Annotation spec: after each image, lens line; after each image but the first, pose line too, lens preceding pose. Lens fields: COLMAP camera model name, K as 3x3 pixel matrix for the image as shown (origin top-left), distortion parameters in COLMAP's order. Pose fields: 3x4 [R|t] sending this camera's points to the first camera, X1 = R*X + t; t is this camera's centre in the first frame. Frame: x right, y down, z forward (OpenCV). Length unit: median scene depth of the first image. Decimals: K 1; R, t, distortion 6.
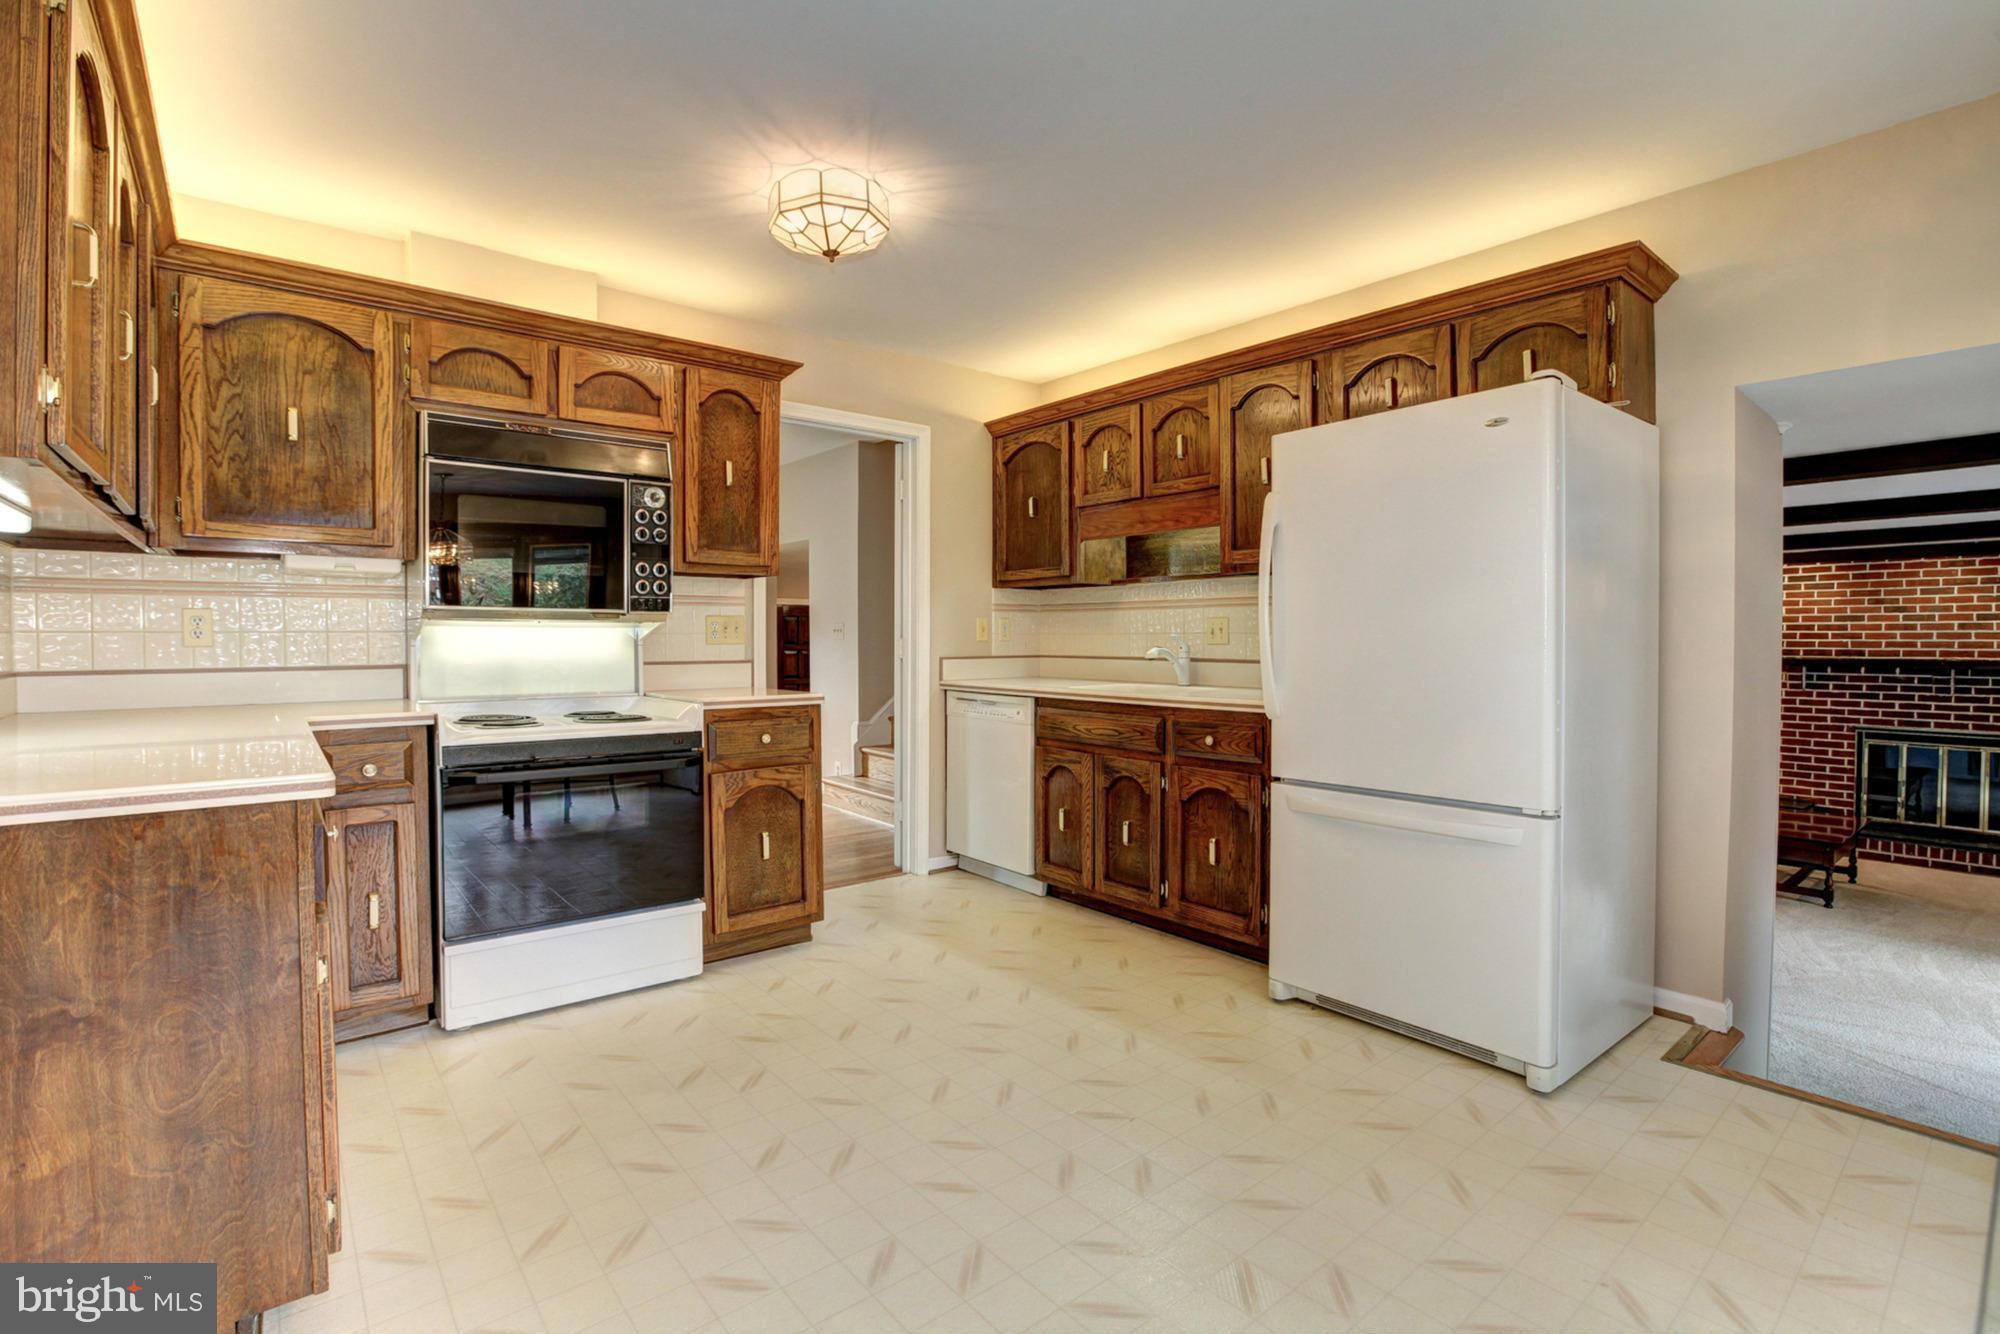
lens RADIAL K [[925.1, 0, 1005.6], [0, 925.1, 652.1], [0, 0, 1]] dist [-0.030200, 0.008703]
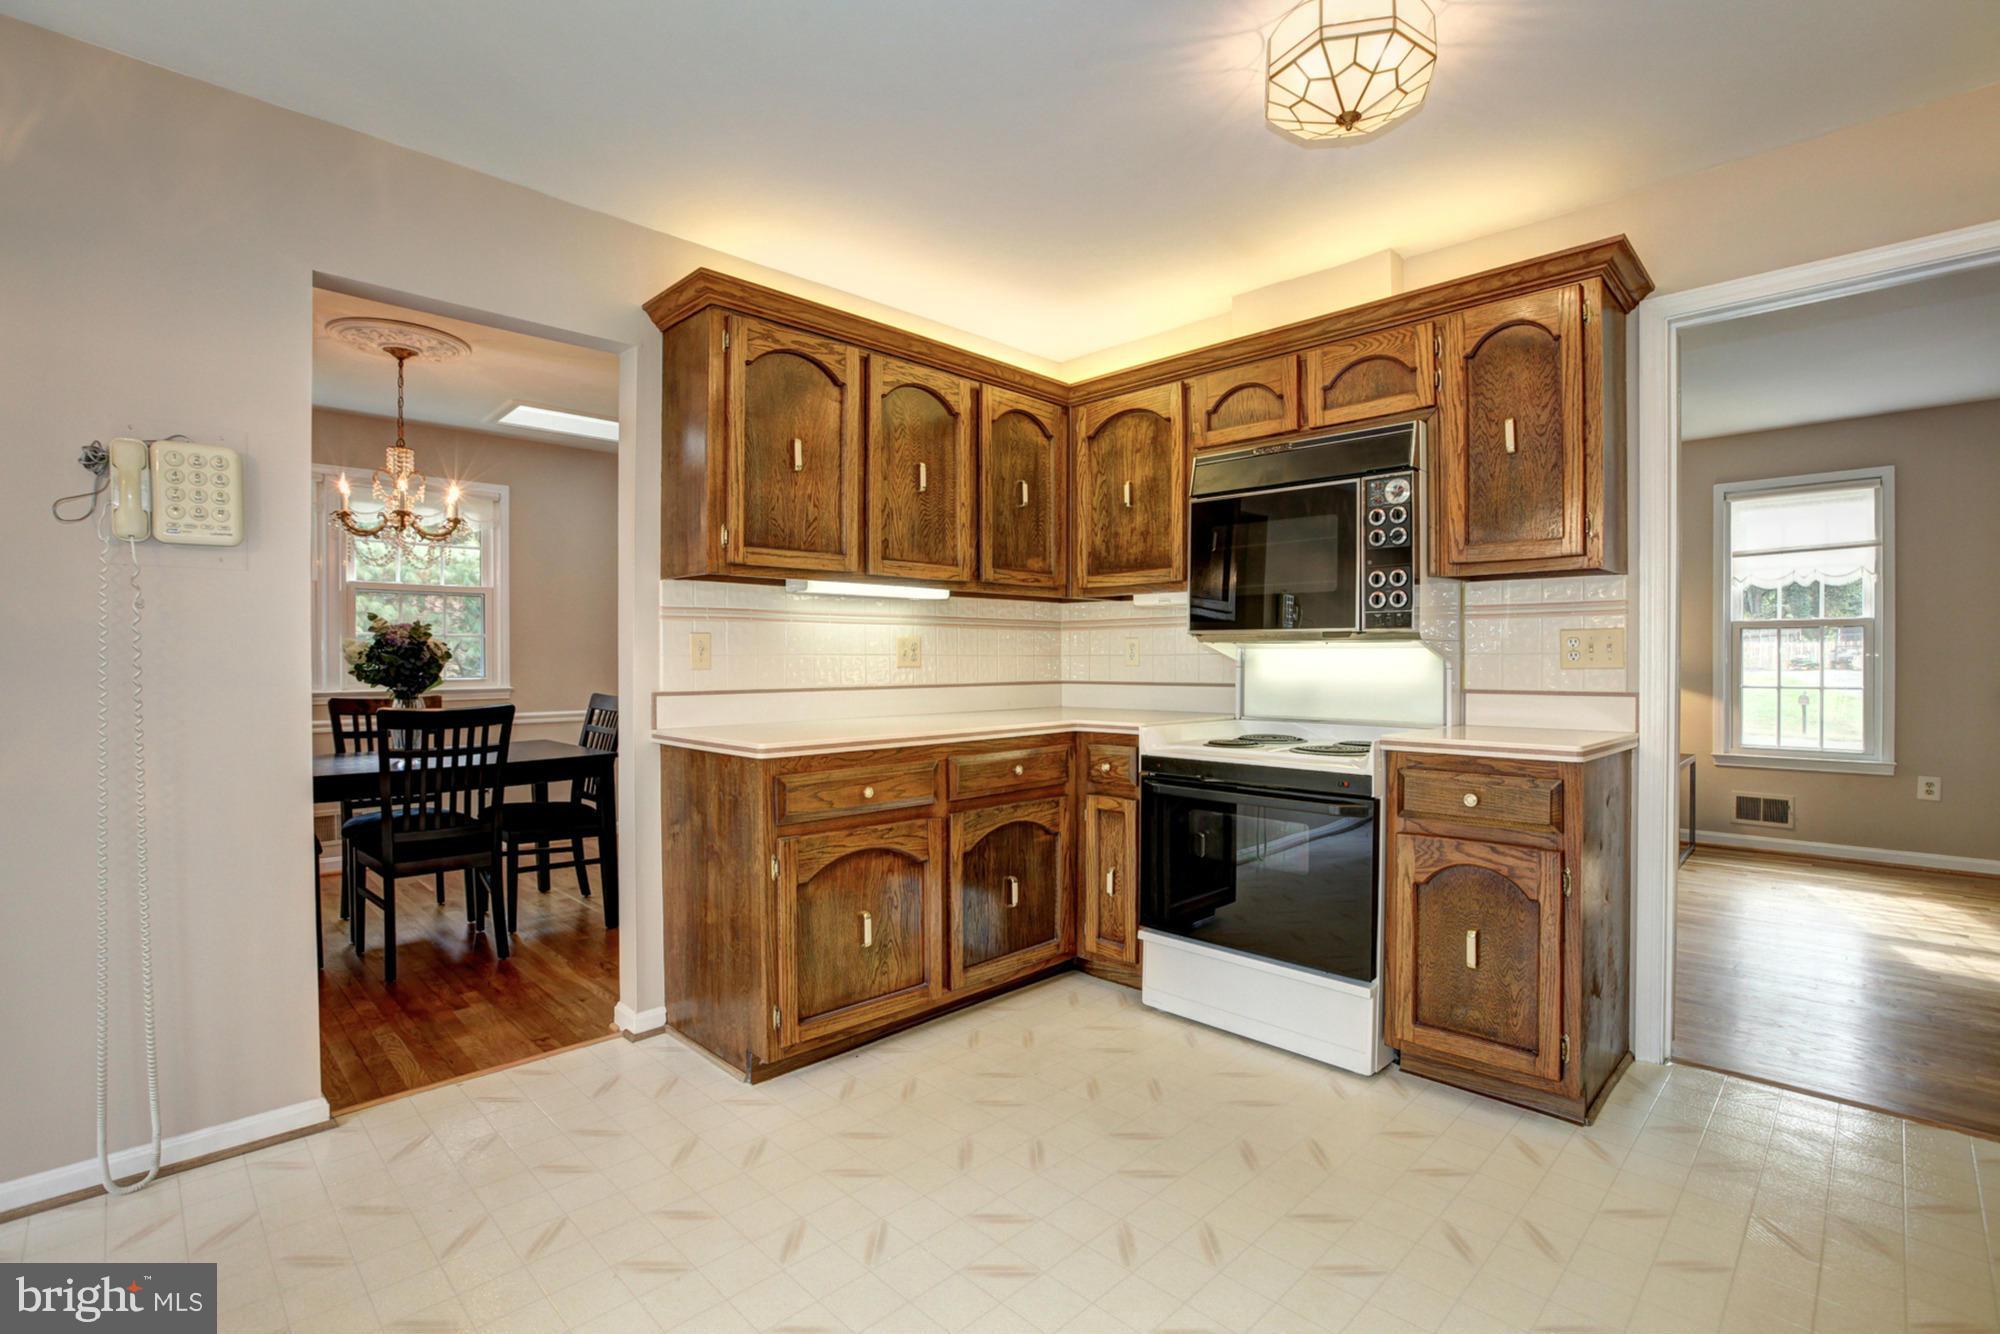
lens RADIAL K [[925.1, 0, 991.0], [0, 925.1, 664.7], [0, 0, 1]] dist [-0.030200, 0.008703]
pose [[0.098034, 0.005769, -0.995166, 0.423362], [-0.016292, 0.999858, 0.004191, -0.008667], [0.995050, 0.015803, 0.098114, 0.570553]]
